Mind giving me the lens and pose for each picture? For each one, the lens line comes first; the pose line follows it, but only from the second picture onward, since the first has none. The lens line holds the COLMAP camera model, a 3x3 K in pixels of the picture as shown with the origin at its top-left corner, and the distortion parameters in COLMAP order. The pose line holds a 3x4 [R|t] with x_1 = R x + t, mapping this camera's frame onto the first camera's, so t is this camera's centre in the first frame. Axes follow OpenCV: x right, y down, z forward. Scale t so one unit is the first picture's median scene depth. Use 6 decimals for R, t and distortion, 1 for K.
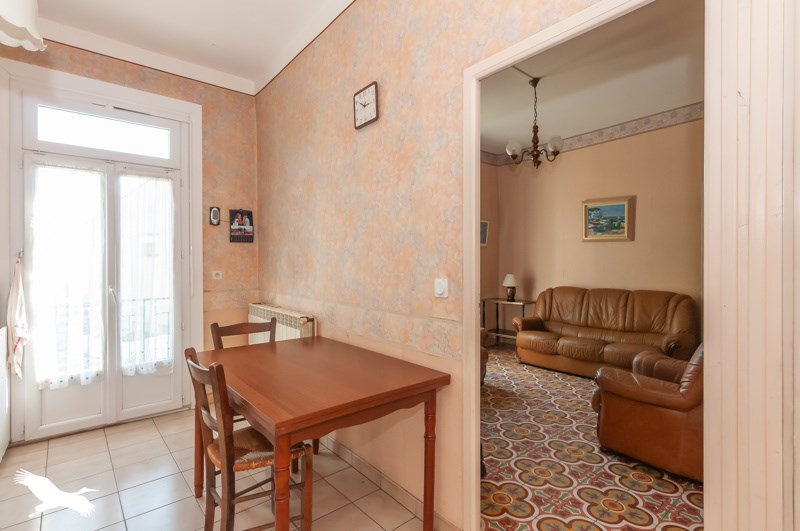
lens RADIAL K [[388.1, 0, 405.1], [0, 388.1, 262.1], [0, 0, 1]] dist [-0.000418, 0.000890]
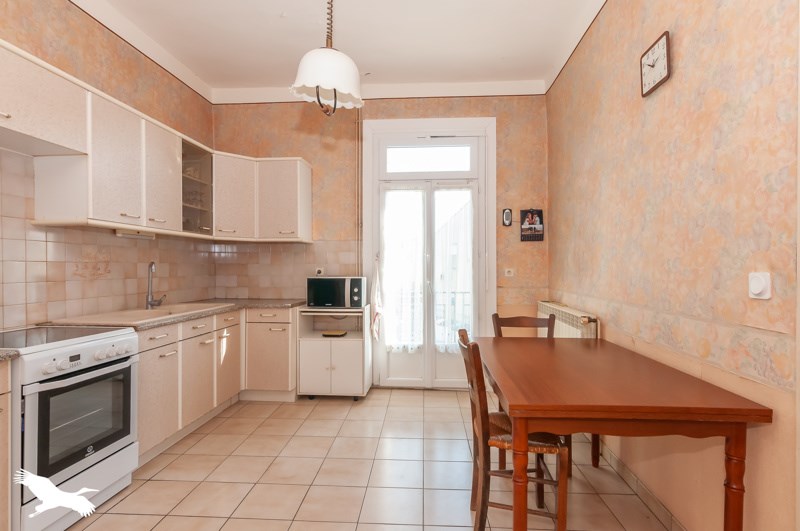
lens RADIAL K [[388.1, 0, 393.7], [0, 388.1, 263.5], [0, 0, 1]] dist [-0.000418, 0.000890]
pose [[0.724369, 0.001562, -0.689411, 0.103048], [0.000559, 0.999996, 0.002852, 0.025403], [0.689412, -0.002451, 0.724365, 0.026921]]
